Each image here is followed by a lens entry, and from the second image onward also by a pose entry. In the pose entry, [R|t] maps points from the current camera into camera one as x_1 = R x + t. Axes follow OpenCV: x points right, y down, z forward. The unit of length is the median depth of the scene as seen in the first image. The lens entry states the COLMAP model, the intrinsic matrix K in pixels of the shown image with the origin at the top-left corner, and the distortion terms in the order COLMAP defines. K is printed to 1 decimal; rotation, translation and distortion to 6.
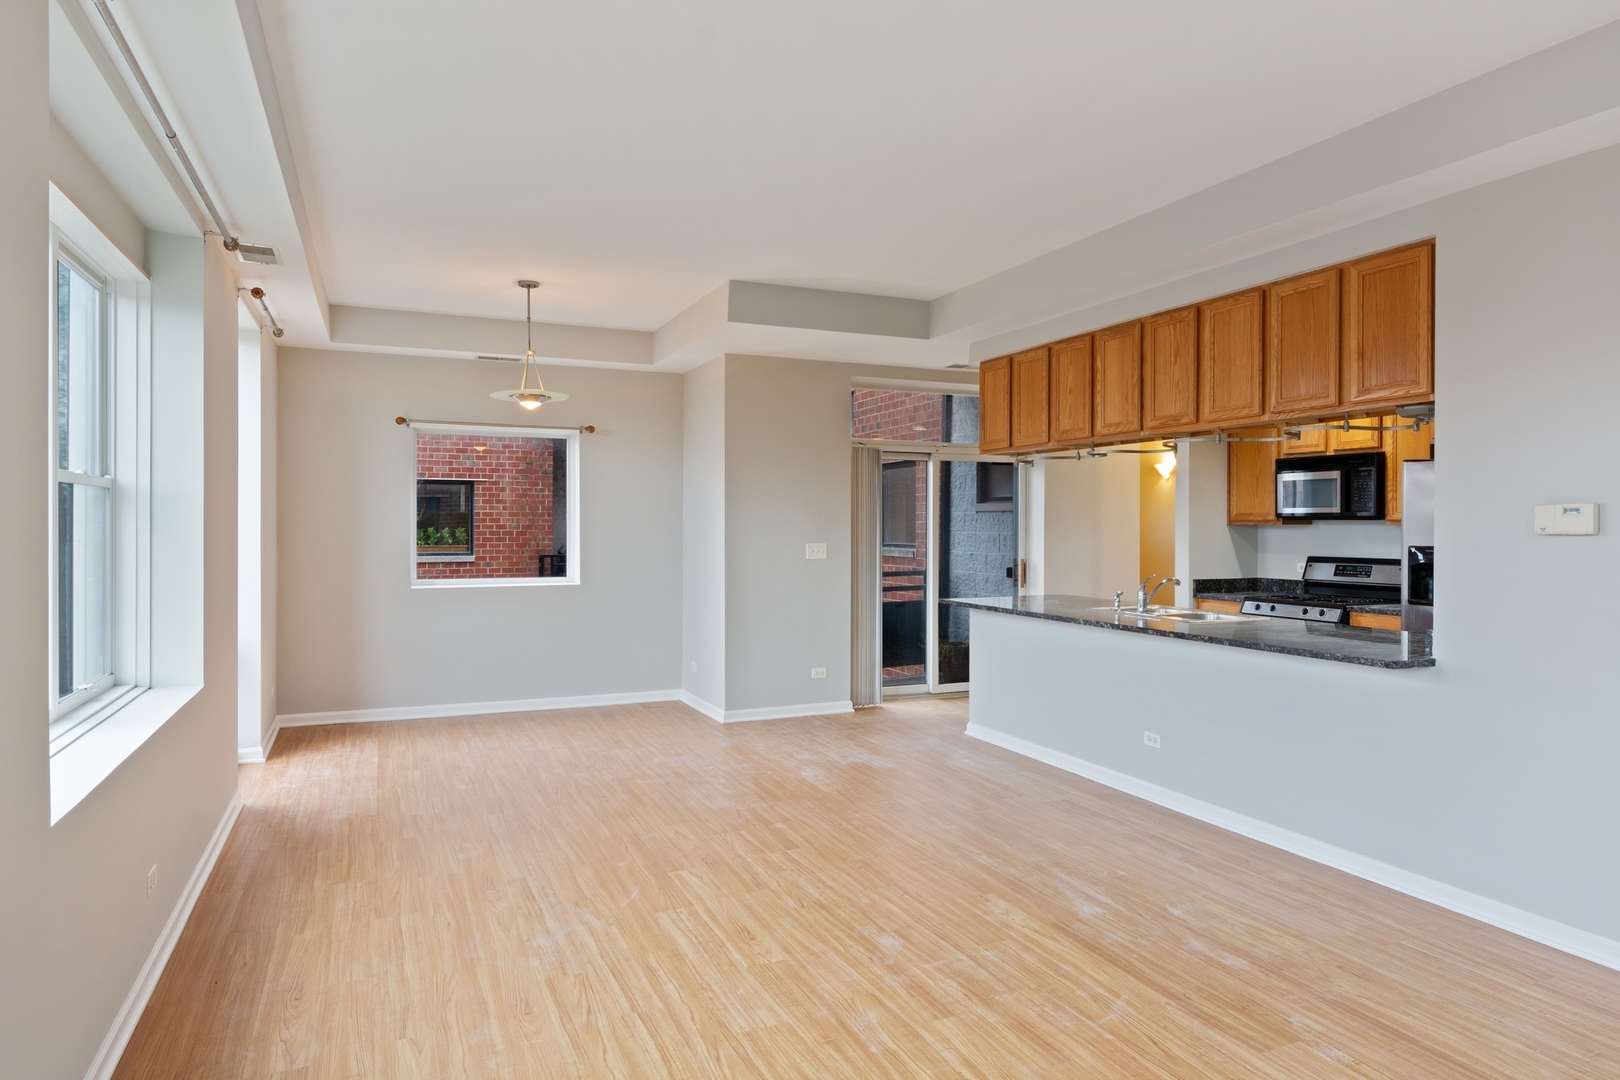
lens RADIAL K [[987.9, 0, 817.8], [0, 987.9, 533.3], [0, 0, 1]] dist [0.023026, -0.009704]
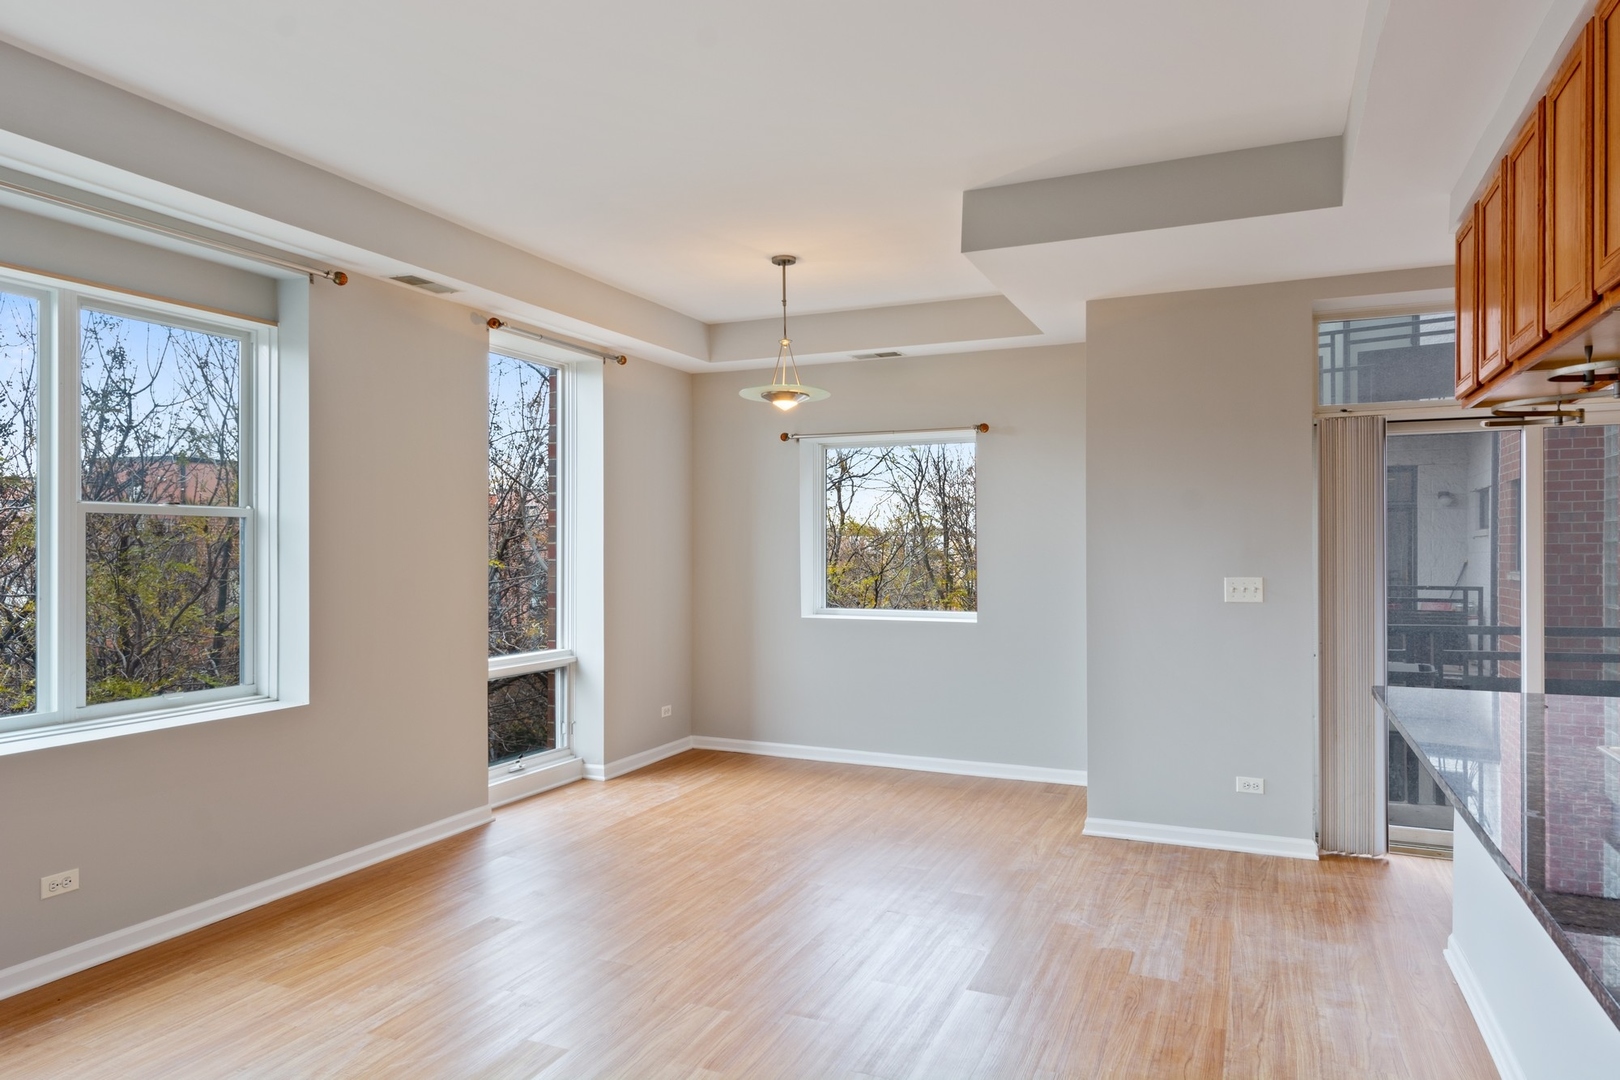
lens RADIAL K [[1023.3, 0, 814.7], [0, 1023.3, 543.7], [0, 0, 1]] dist [0.009326, -0.001500]
pose [[0.675581, -0.004216, -0.737273, 0.529237], [-0.003883, 0.999949, -0.009276, -0.007460], [0.737275, 0.009129, 0.675531, 0.645318]]
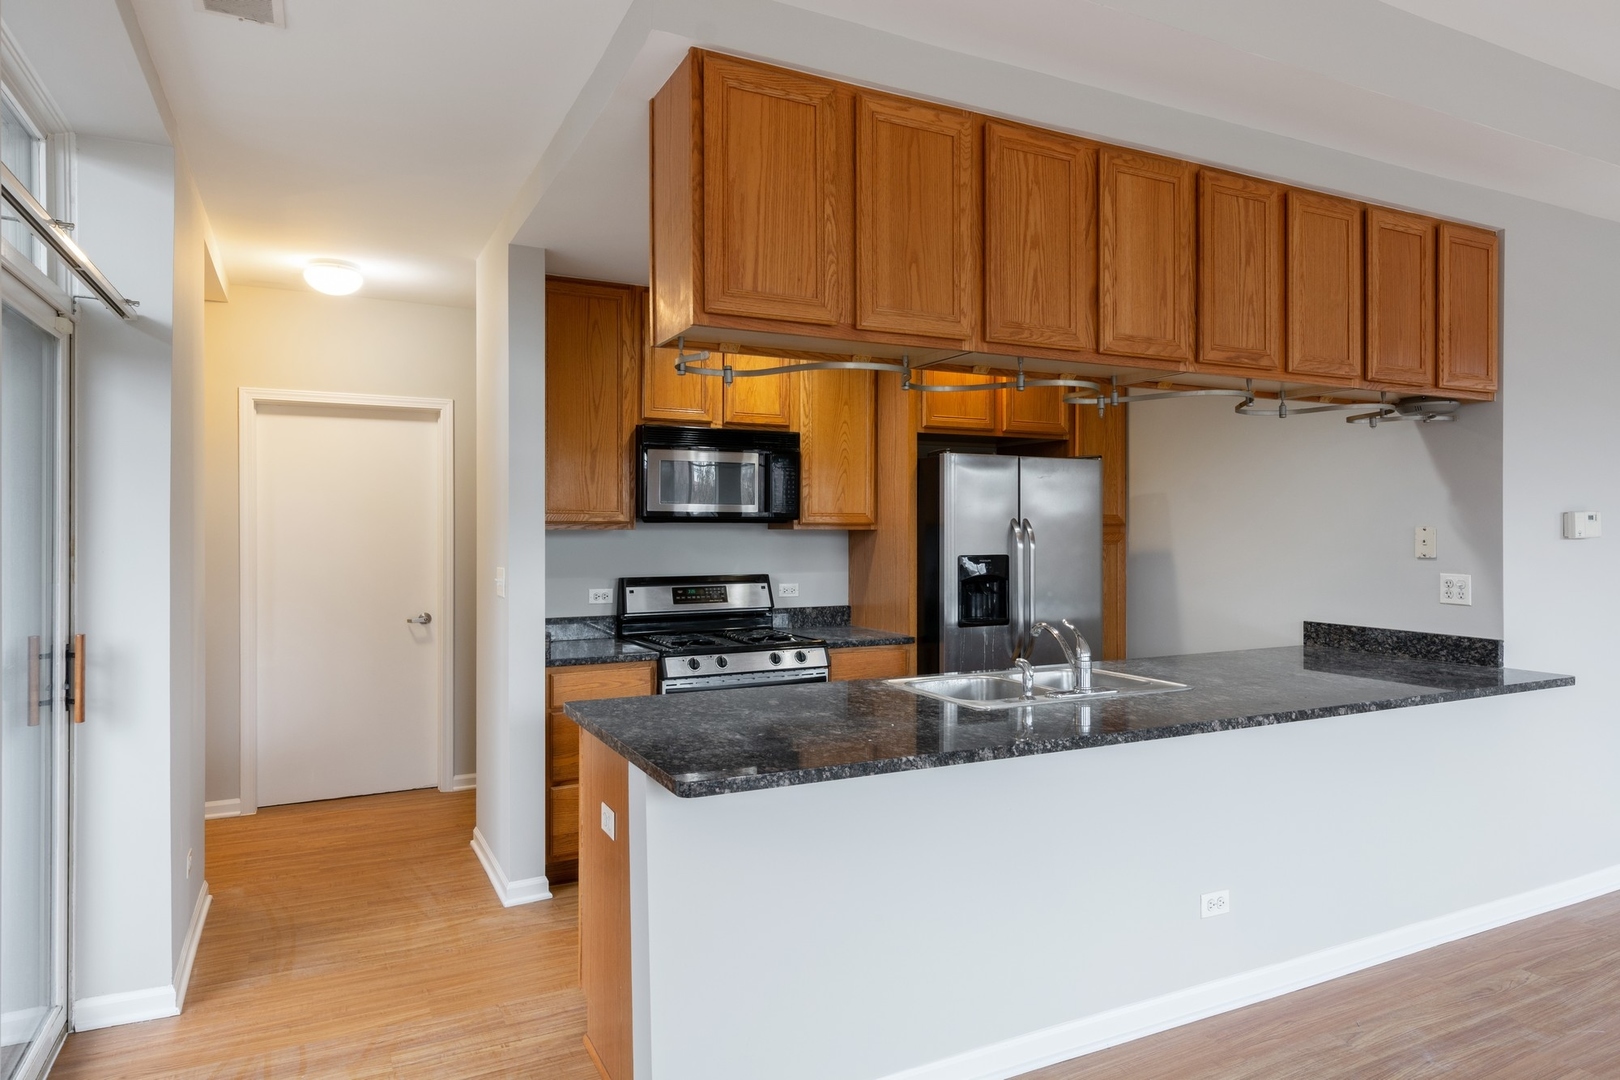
lens RADIAL K [[987.9, 0, 819.6], [0, 987.9, 526.2], [0, 0, 1]] dist [0.023026, -0.009704]
pose [[-0.060800, 0.002373, 0.998147, -0.280641], [0.008828, 0.999959, -0.001839, -0.014723], [-0.998111, 0.008699, -0.060818, 1.571635]]
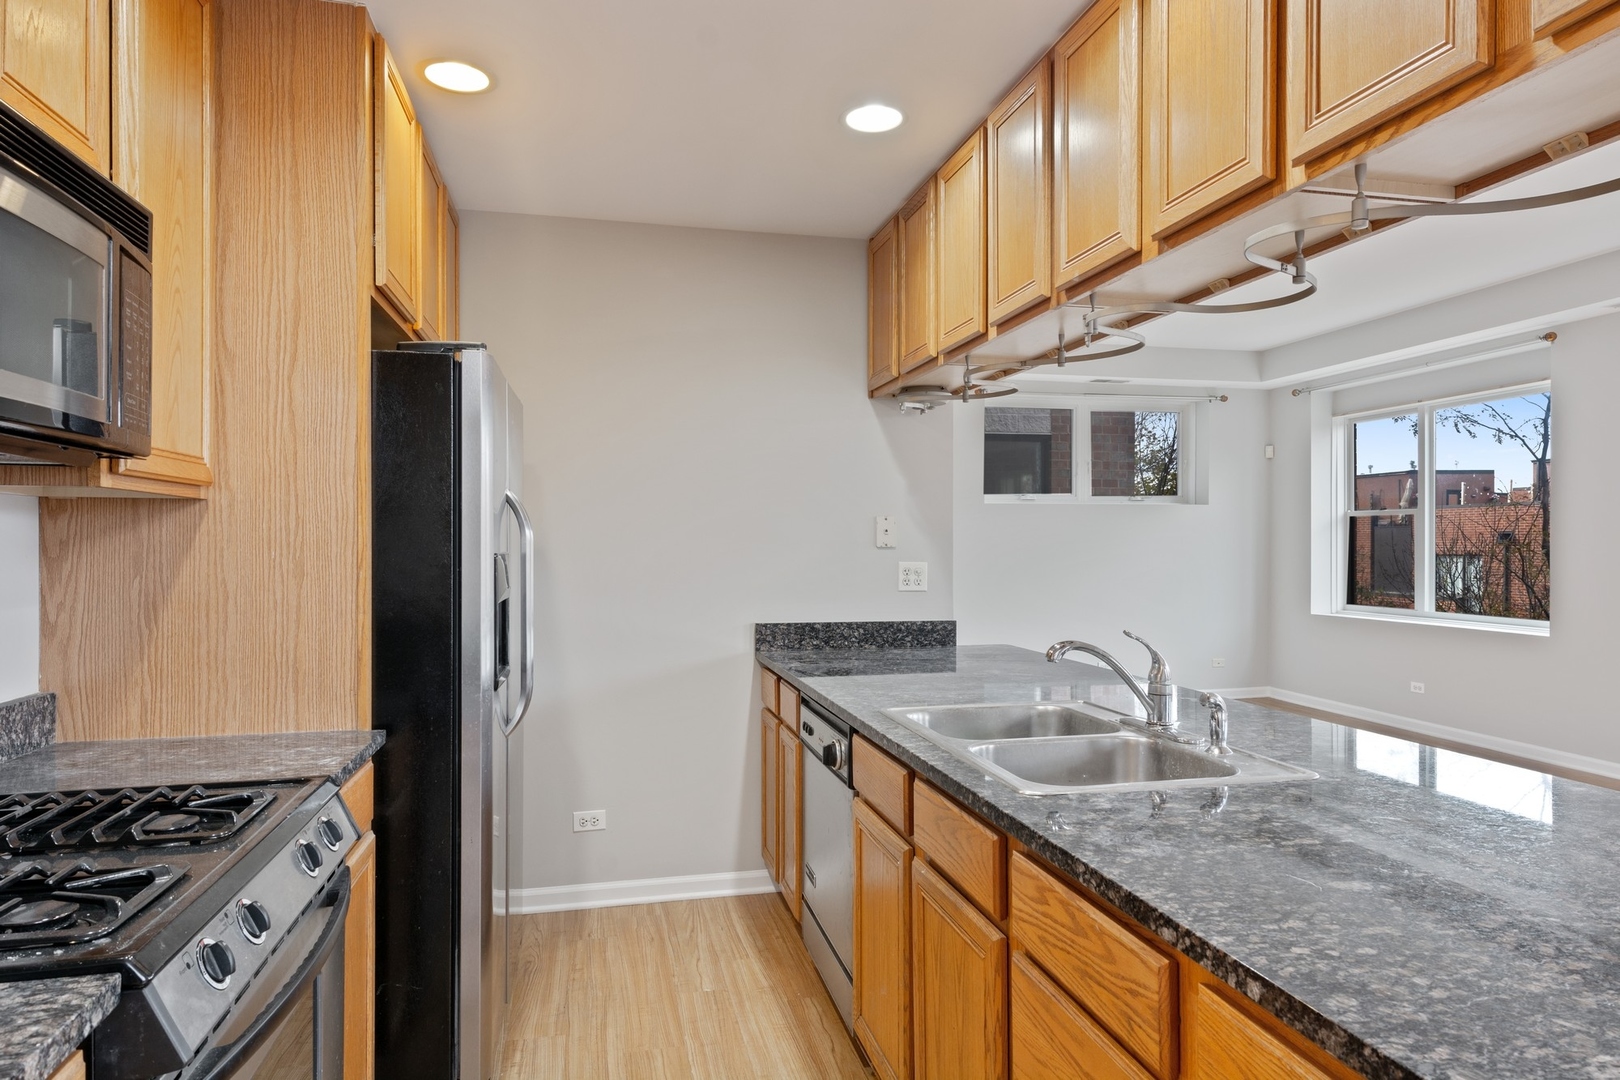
lens RADIAL K [[987.9, 0, 771.9], [0, 987.9, 548.2], [0, 0, 1]] dist [0.023026, -0.009704]
pose [[-0.983009, -0.005196, 0.183481, 0.564514], [-0.001975, 0.999841, 0.017737, 0.003125], [-0.183544, 0.017074, -0.982863, 1.889265]]
